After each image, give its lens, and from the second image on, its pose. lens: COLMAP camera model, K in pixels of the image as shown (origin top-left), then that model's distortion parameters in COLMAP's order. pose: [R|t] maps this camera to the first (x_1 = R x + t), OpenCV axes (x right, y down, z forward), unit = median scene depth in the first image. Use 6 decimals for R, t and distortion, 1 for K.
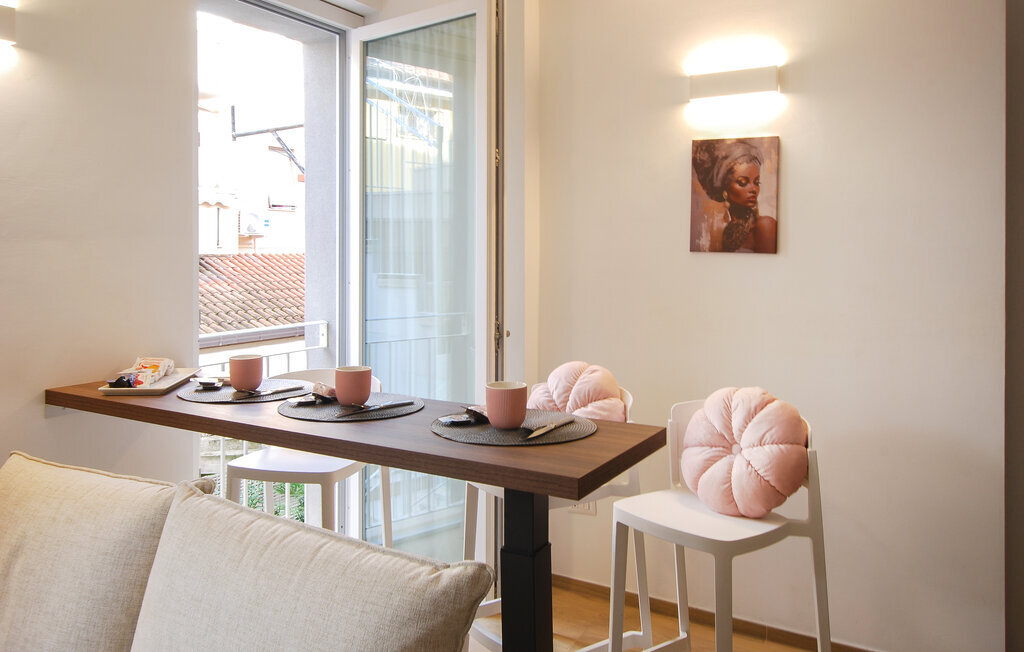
lens RADIAL K [[786.3, 0, 511.4], [0, 786.3, 243.8], [0, 0, 1]] dist [-0.011878, 0.032765]
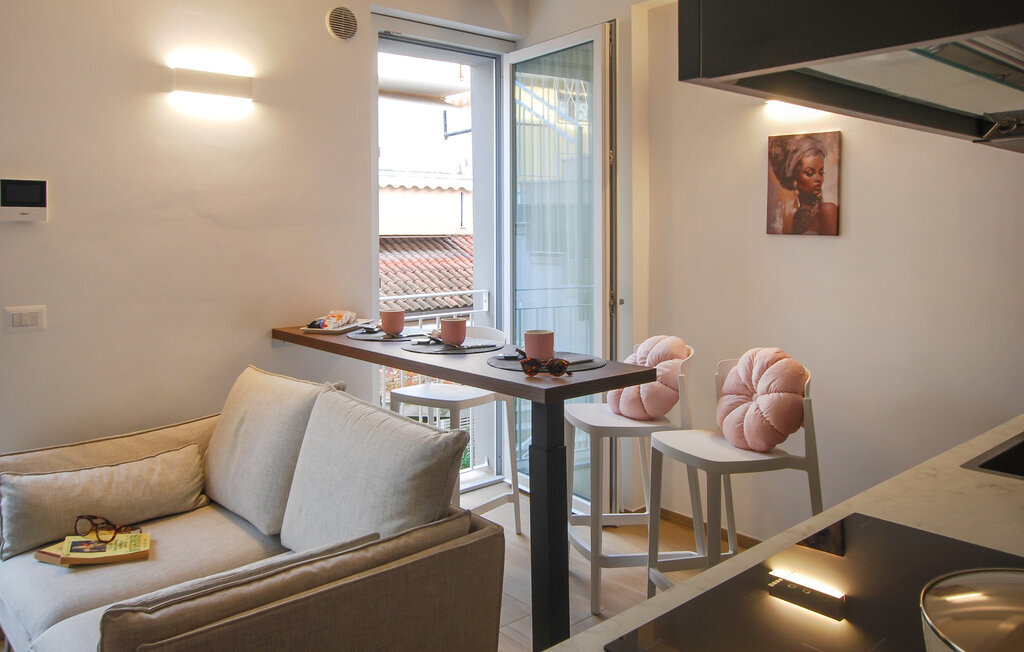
lens RADIAL K [[791.0, 0, 512.8], [0, 791.0, 222.7], [0, 0, 1]] dist [0.002901, 0.001232]
pose [[0.949489, -0.007248, -0.313715, 0.247078], [0.007388, 0.999972, -0.000743, -0.008606], [0.313712, -0.001612, 0.949517, -0.221676]]
